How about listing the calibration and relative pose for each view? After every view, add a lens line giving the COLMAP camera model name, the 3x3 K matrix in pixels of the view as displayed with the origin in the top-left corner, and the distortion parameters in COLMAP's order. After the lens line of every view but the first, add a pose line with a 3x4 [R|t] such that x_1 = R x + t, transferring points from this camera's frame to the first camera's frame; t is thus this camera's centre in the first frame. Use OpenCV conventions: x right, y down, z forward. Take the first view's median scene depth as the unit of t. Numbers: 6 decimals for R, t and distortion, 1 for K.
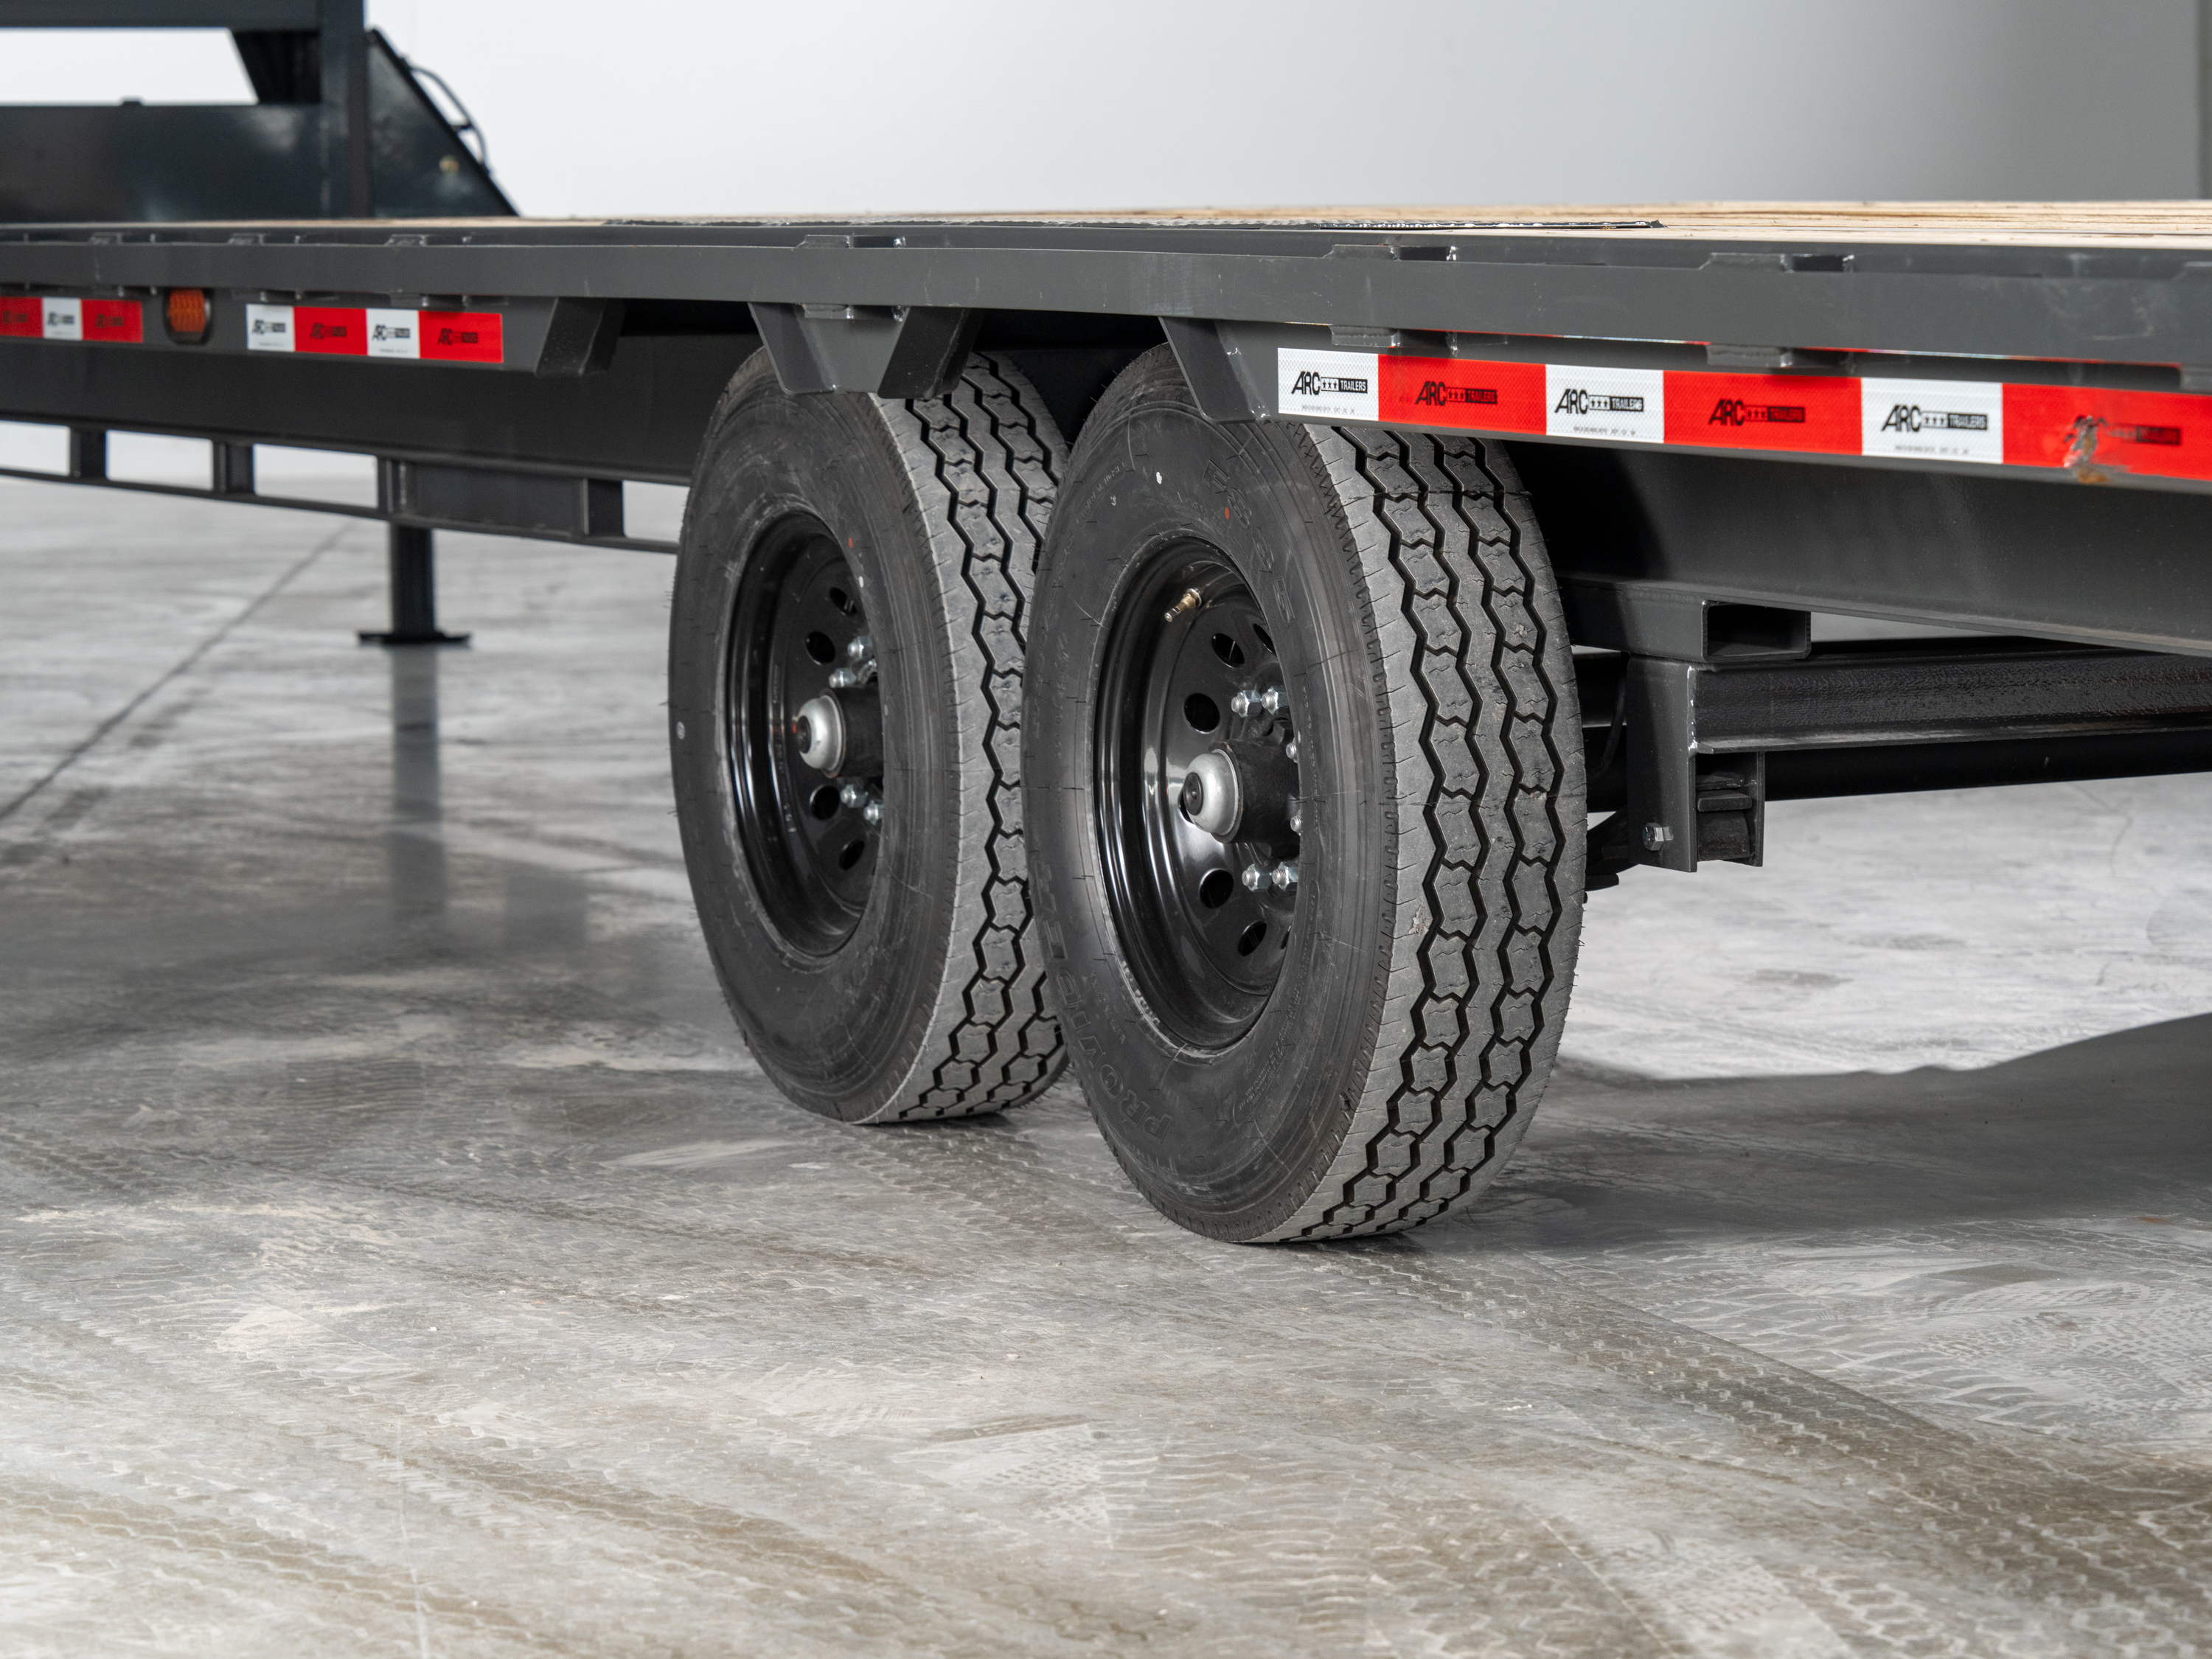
lens RADIAL K [[5447.8, 0, 1106.1], [0, 5447.8, 828.1], [0, 0, 1]] dist [-0.624902, 0.000000]
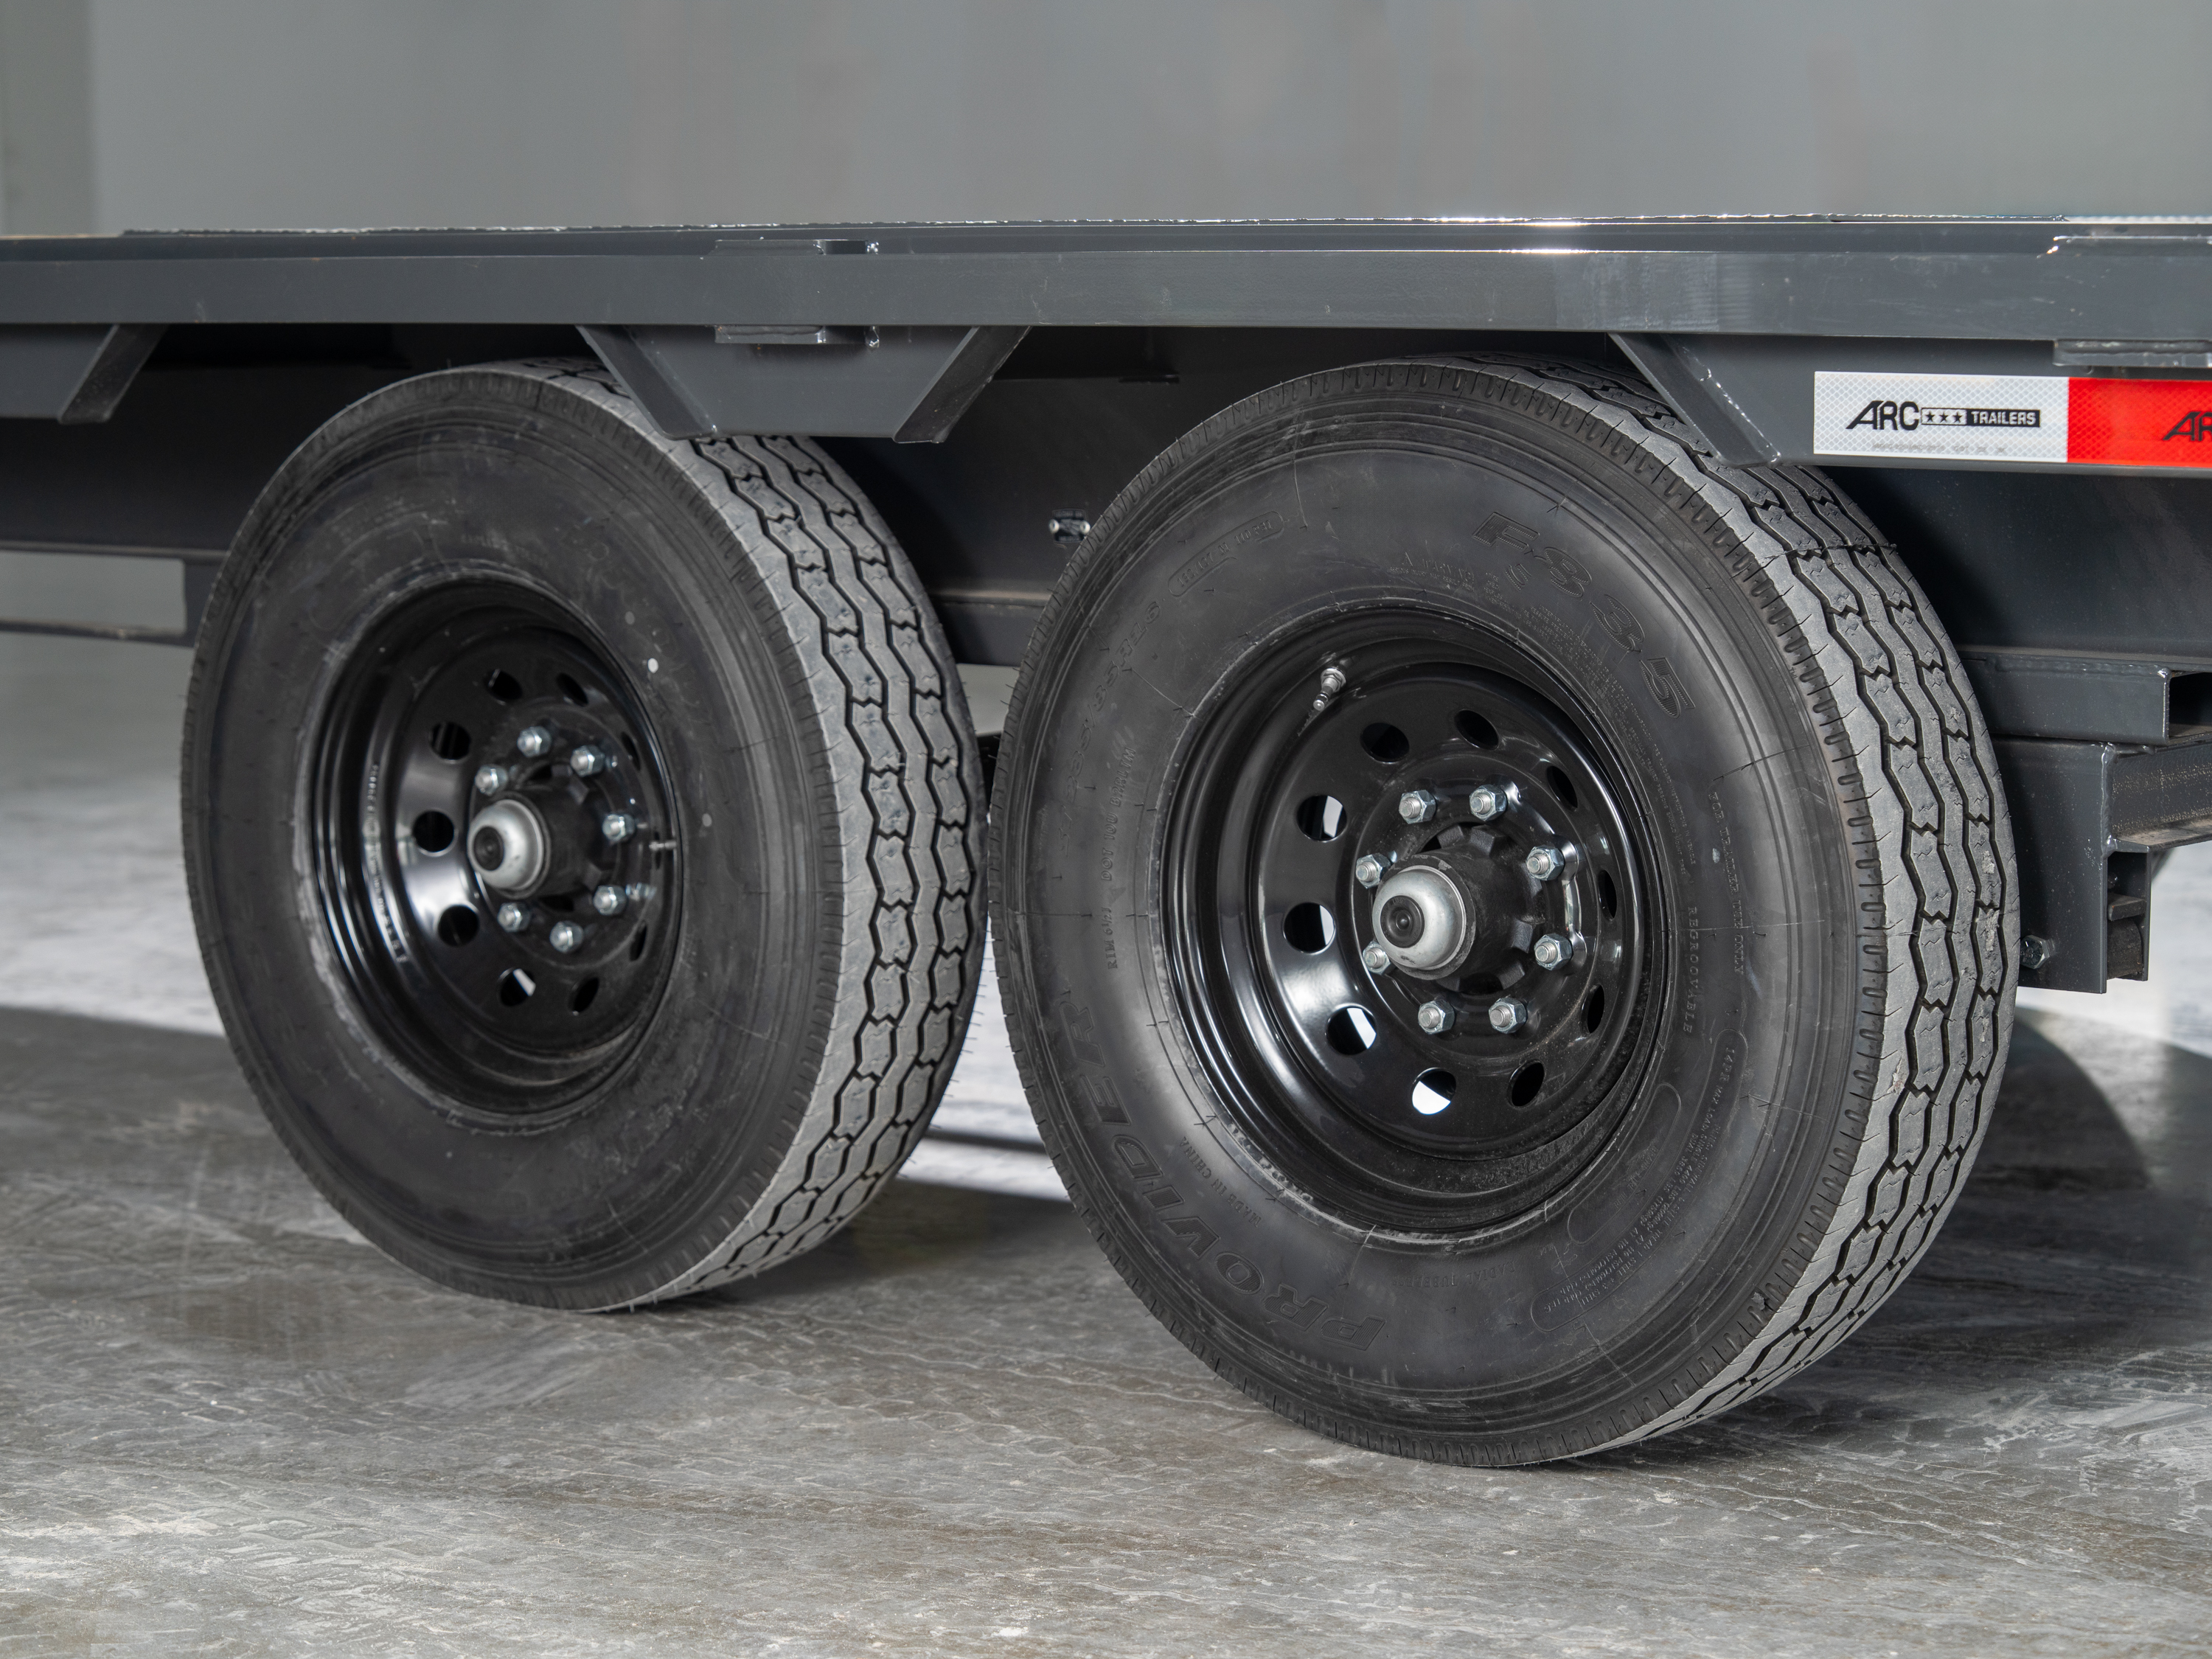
lens RADIAL K [[4513.7, 0, 1106.7], [0, 4513.7, 824.6], [0, 0, 1]] dist [-0.006043, 0.000000]
pose [[0.918101, -0.072337, 0.389690, -0.255422], [0.063070, 0.997340, 0.036542, -0.043281], [-0.391297, -0.008972, 0.920221, 0.355103]]
